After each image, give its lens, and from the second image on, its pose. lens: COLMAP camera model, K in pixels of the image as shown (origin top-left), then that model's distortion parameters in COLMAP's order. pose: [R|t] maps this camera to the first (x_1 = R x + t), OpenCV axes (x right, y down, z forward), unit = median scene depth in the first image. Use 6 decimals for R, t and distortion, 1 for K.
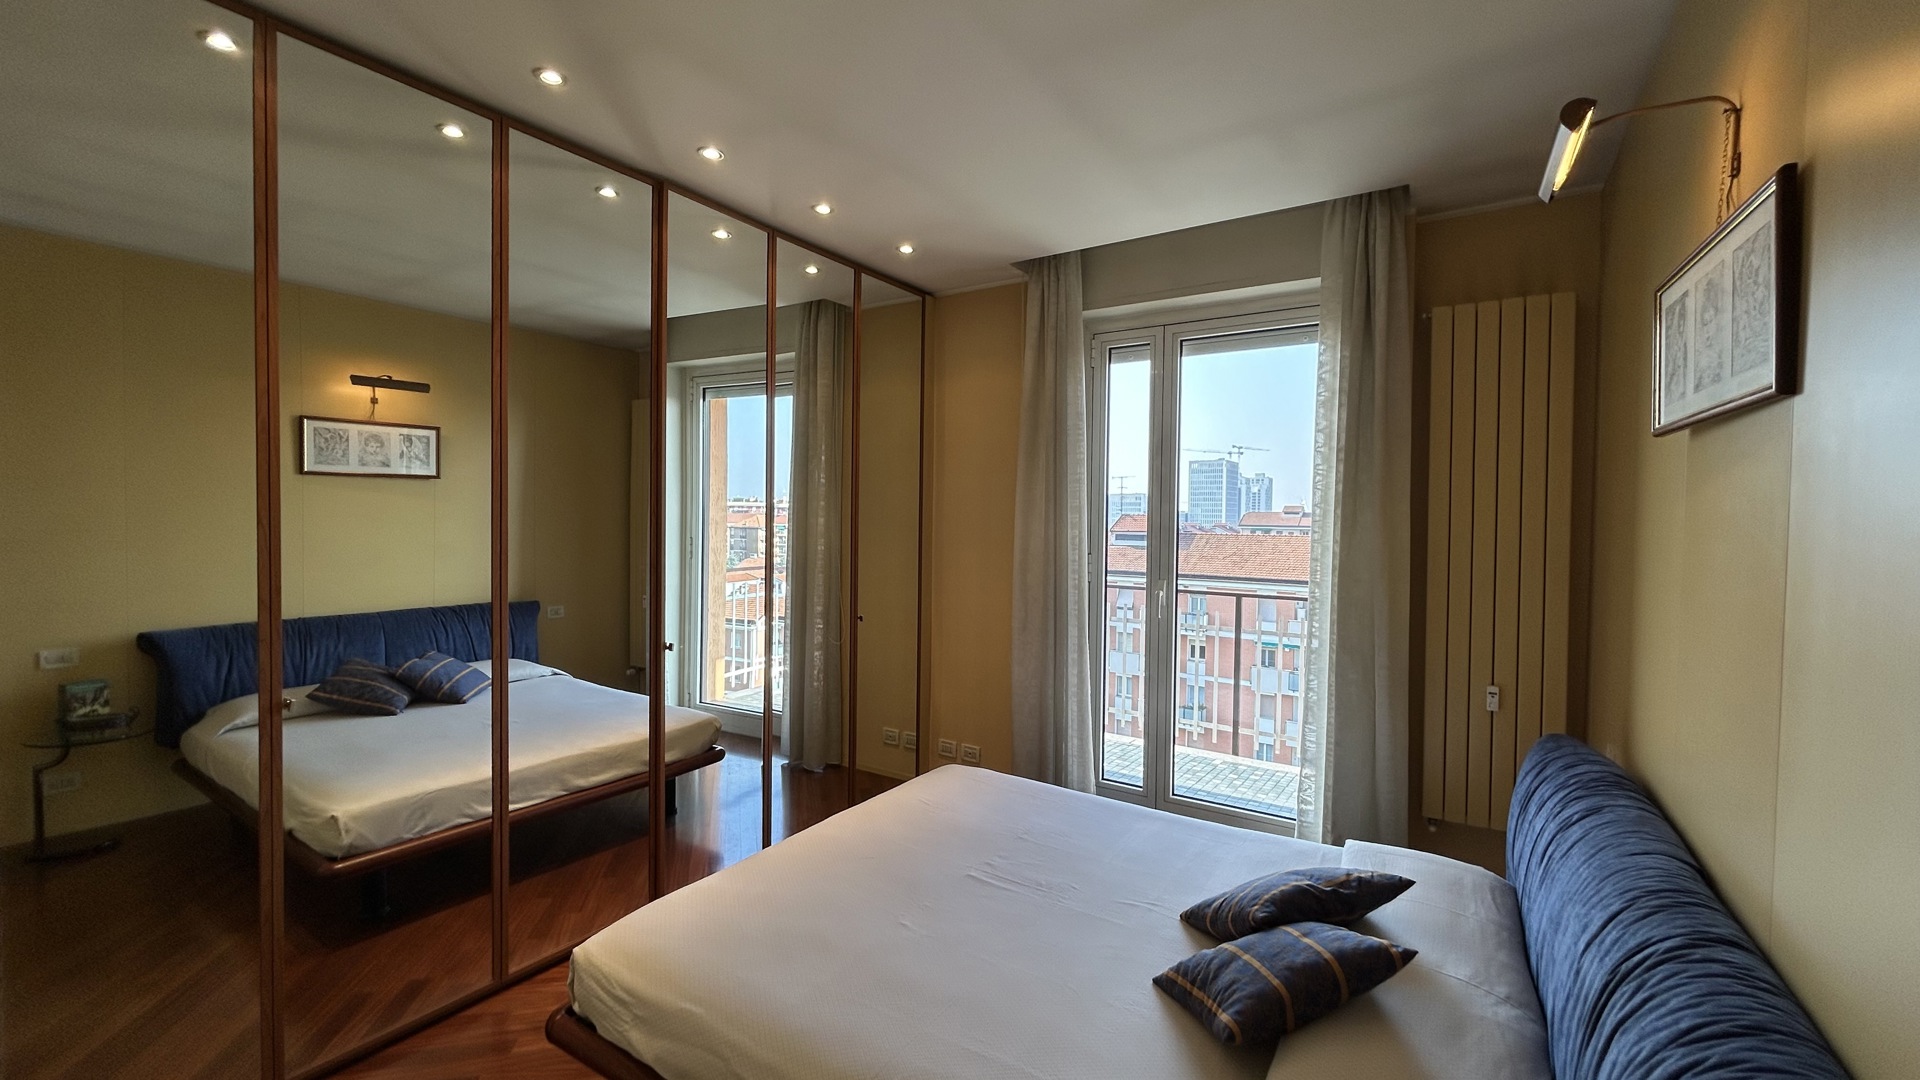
lens RADIAL K [[727.0, 0, 960.5], [0, 727.0, 536.5], [0, 0, 1]] dist [0.000755, 0.000080]
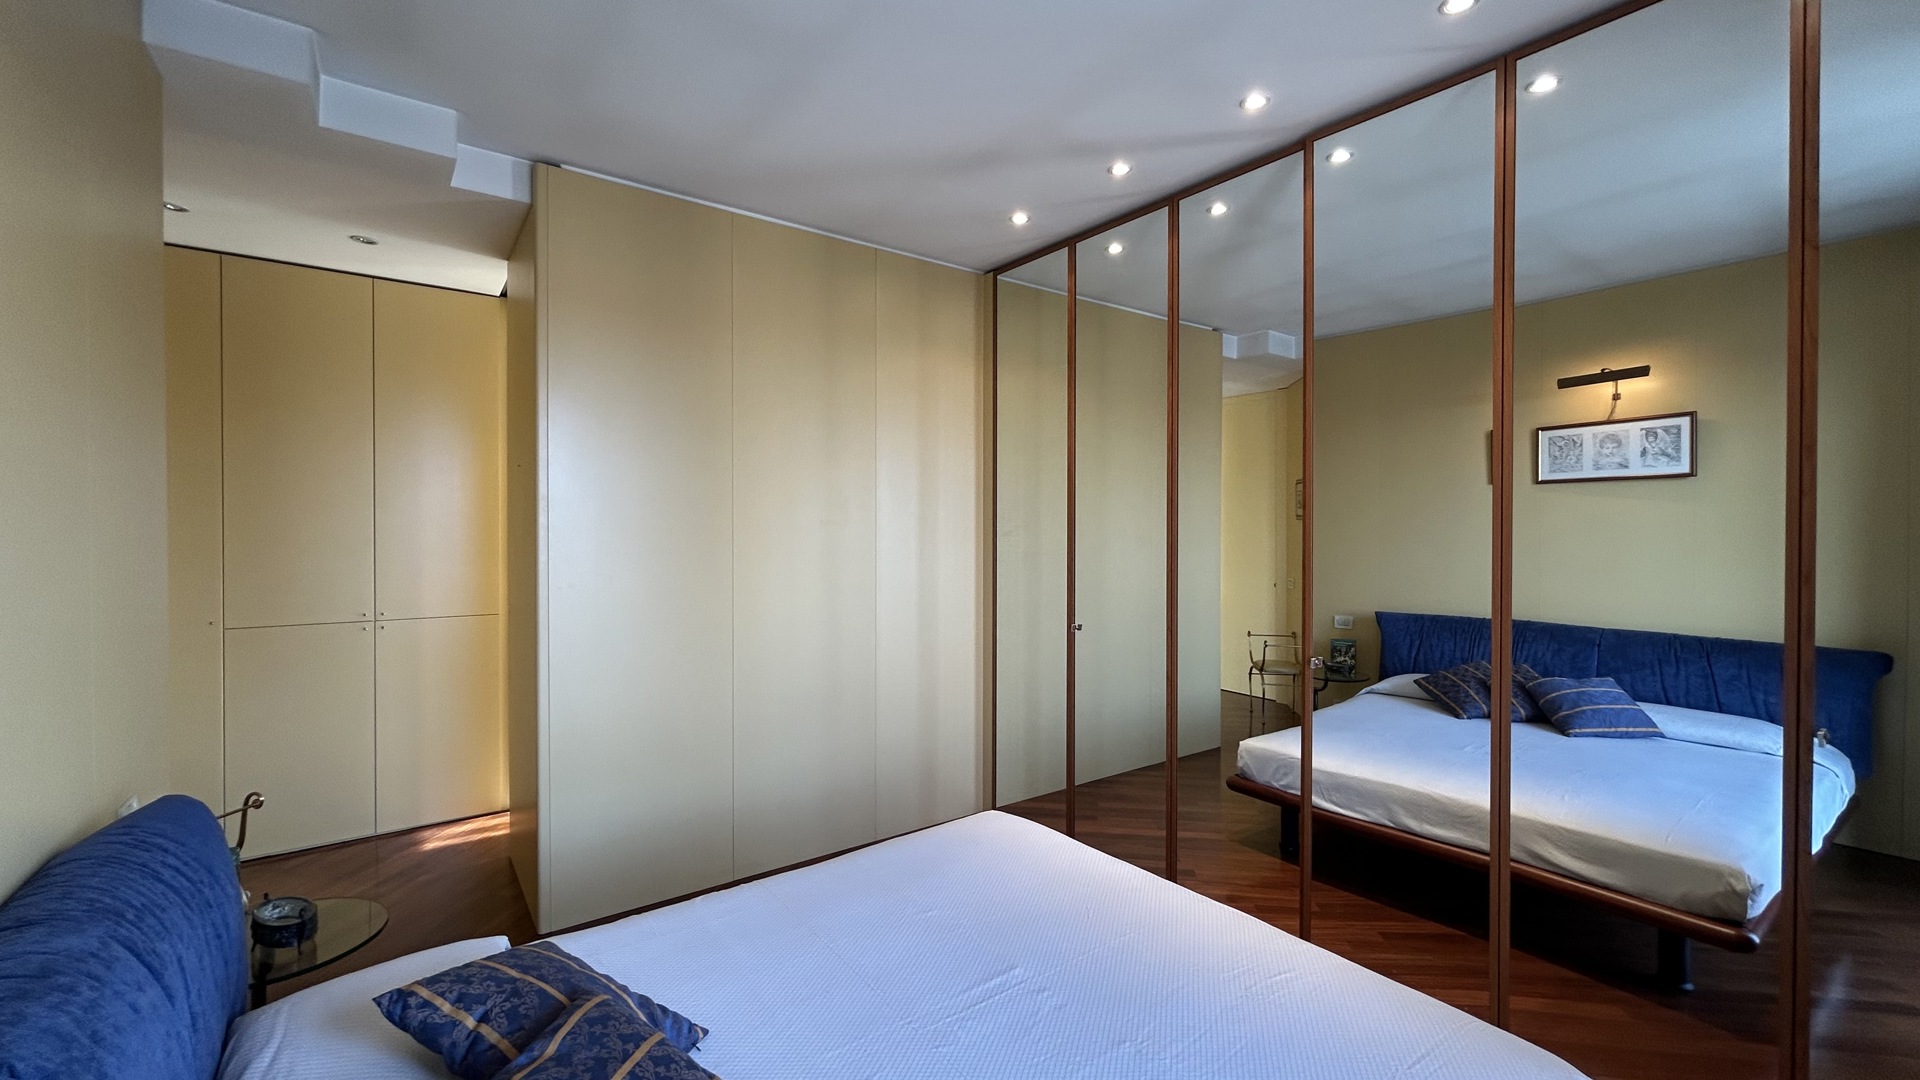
lens RADIAL K [[765.0, 0, 964.3], [0, 765.0, 536.7], [0, 0, 1]] dist [-0.000379, 0.000087]
pose [[-0.310463, -0.002128, -0.950583, 0.477791], [-0.017141, 0.999847, 0.003361, -0.001242], [0.950431, 0.017338, -0.310452, 0.699929]]
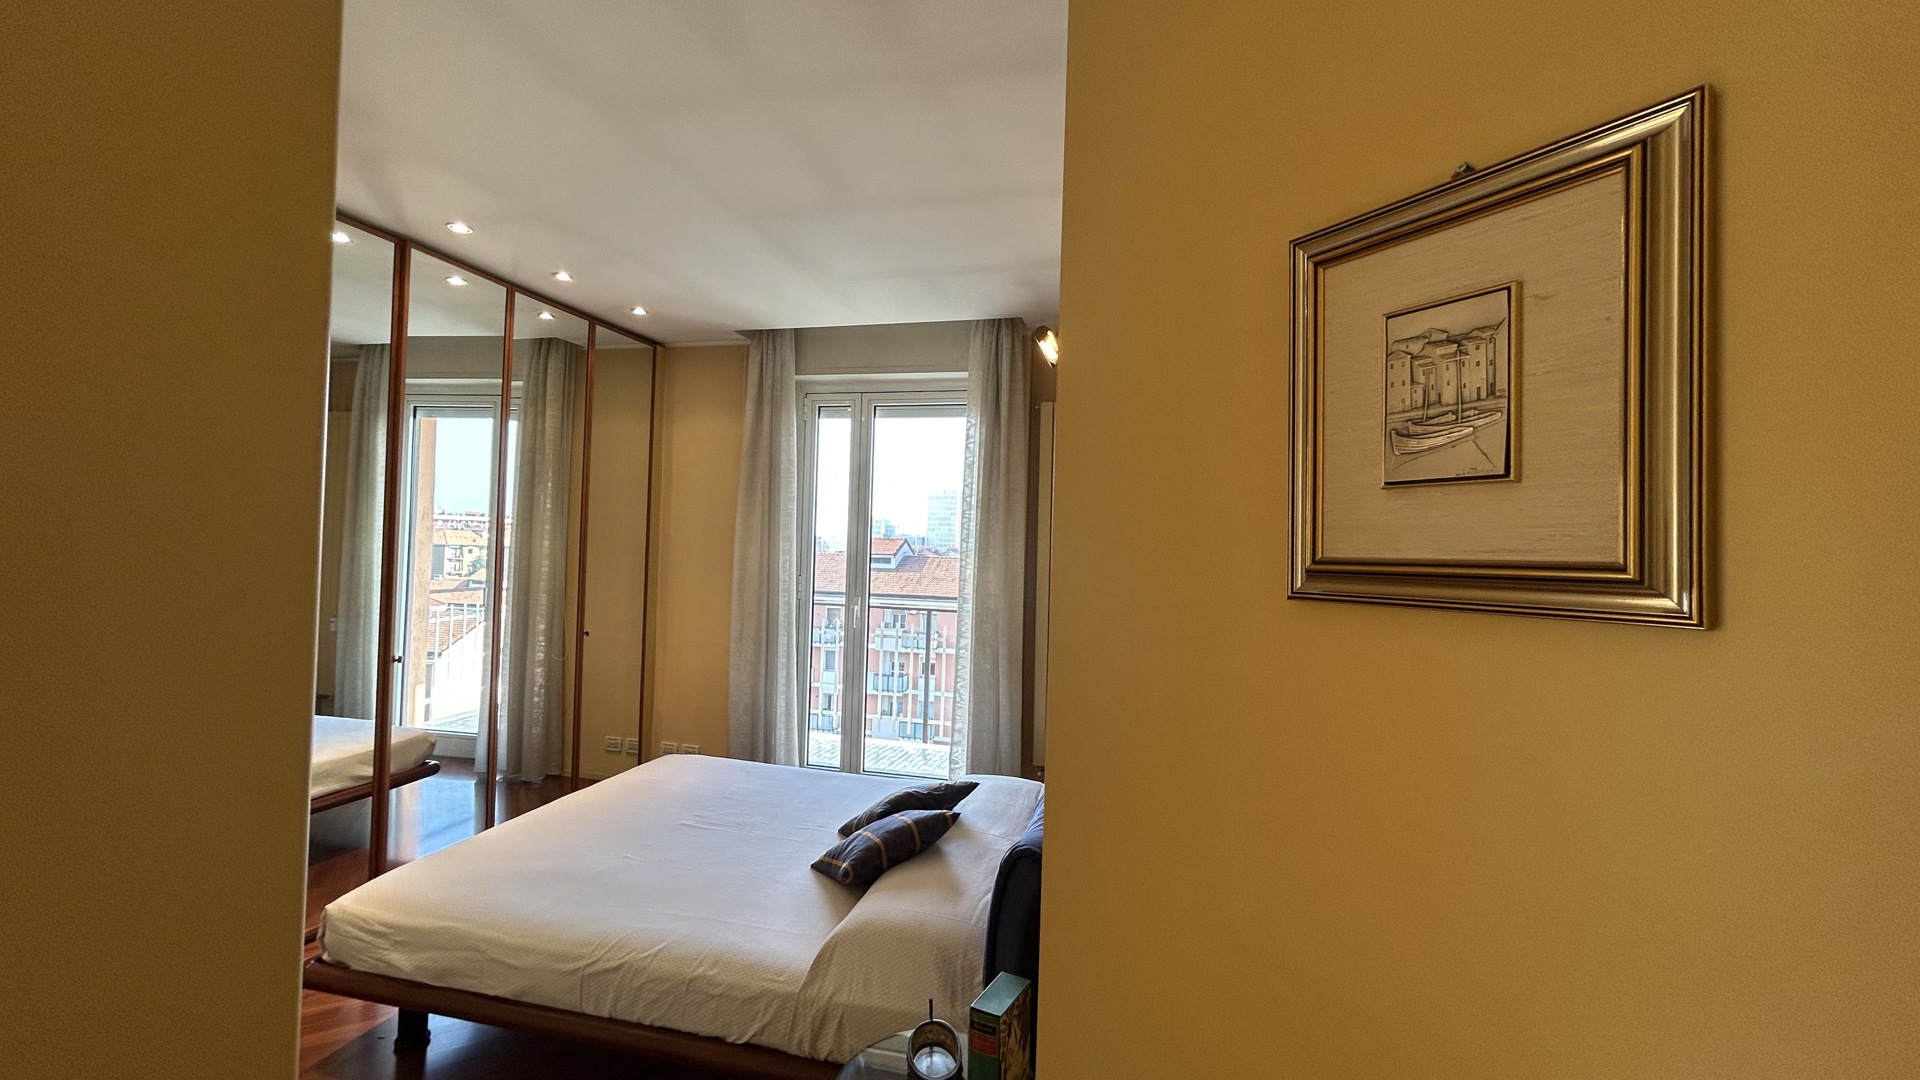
lens RADIAL K [[747.0, 0, 961.4], [0, 747.0, 535.1], [0, 0, 1]] dist [-0.012316, 0.000070]
pose [[0.941607, 0.020267, 0.336104, 0.014696], [-0.009978, 0.999428, -0.032313, -0.005794], [-0.336566, 0.027072, 0.941271, -0.251298]]
